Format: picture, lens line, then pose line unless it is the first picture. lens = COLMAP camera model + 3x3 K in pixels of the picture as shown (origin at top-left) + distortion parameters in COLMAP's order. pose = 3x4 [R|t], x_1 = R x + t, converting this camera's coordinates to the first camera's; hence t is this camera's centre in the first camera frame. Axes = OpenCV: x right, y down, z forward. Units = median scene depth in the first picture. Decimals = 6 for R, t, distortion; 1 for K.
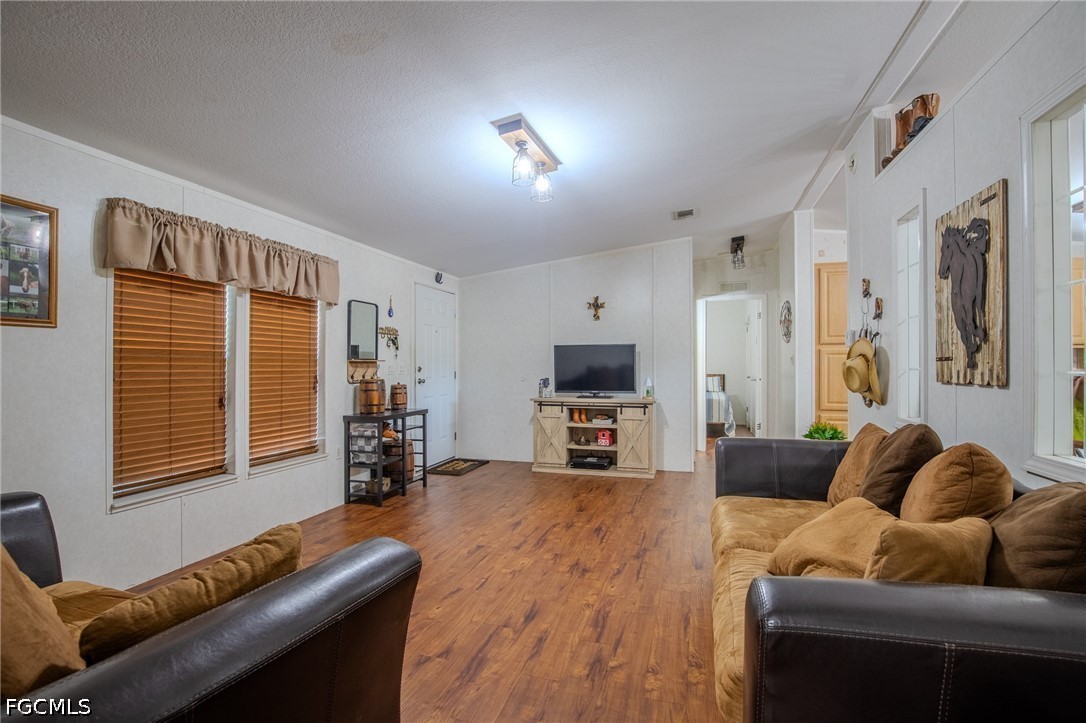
lens RADIAL K [[492.6, 0, 547.1], [0, 492.6, 362.9], [0, 0, 1]] dist [-0.000793, -0.000027]
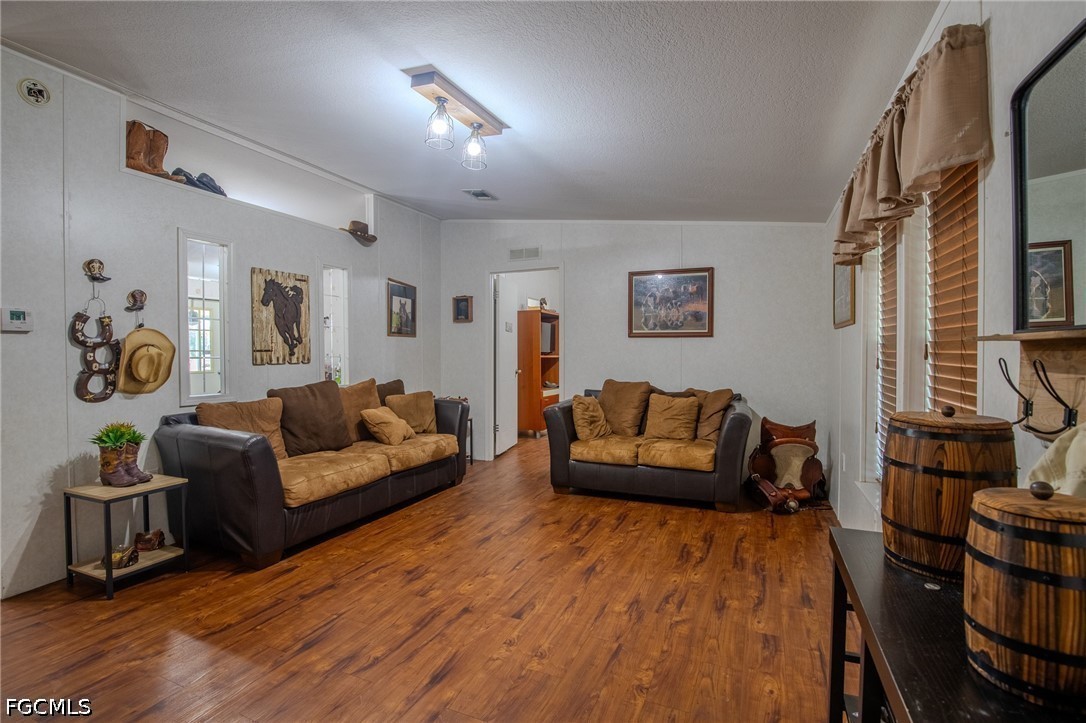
lens RADIAL K [[492.6, 0, 542.7], [0, 492.6, 358.5], [0, 0, 1]] dist [-0.000793, -0.000027]
pose [[-0.992826, 0.002442, 0.119543, -0.283579], [0.003642, 0.999945, 0.009824, 0.004311], [-0.119512, 0.010189, -0.992780, 1.869531]]
